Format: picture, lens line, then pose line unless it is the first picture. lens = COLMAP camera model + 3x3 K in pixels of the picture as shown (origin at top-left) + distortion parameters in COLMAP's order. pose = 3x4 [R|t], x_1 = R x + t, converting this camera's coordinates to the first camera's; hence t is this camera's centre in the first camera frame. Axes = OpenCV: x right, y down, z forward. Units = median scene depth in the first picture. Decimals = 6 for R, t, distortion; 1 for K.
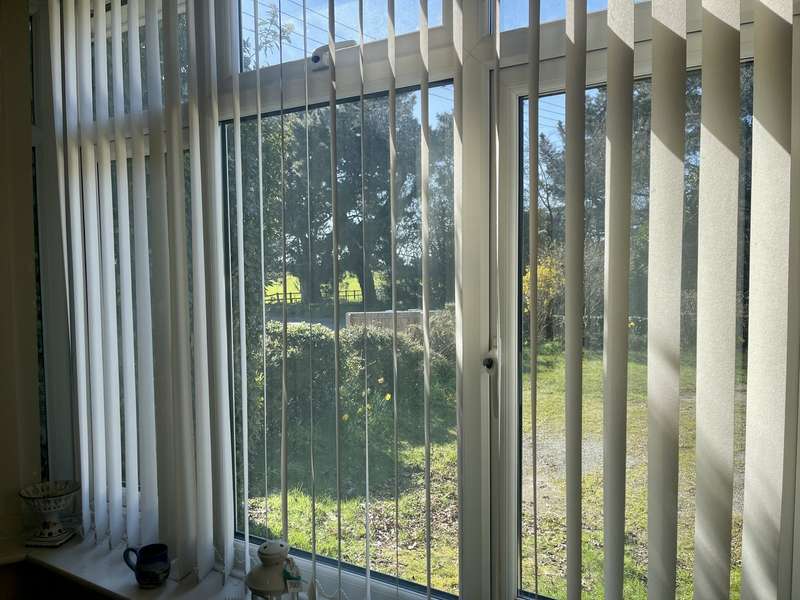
lens RADIAL K [[592.1, 0, 402.9], [0, 592.1, 302.4], [0, 0, 1]] dist [0.065515, -0.104097]
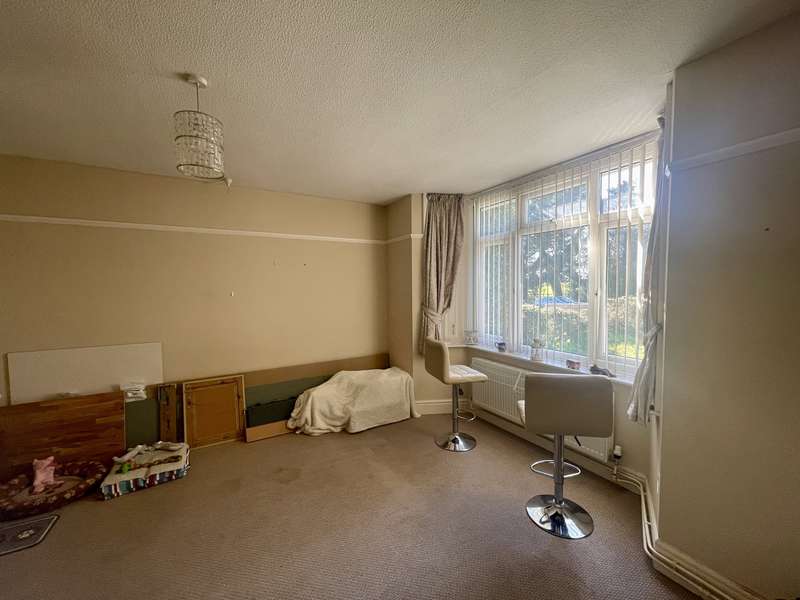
lens RADIAL K [[322.4, 0, 397.6], [0, 322.4, 301.6], [0, 0, 1]] dist [0.000105, -0.000054]
pose [[0.868345, 0.019808, -0.495564, 0.005109], [-0.018730, 0.999799, 0.007144, 0.011214], [0.495606, 0.003078, 0.868542, -0.118999]]
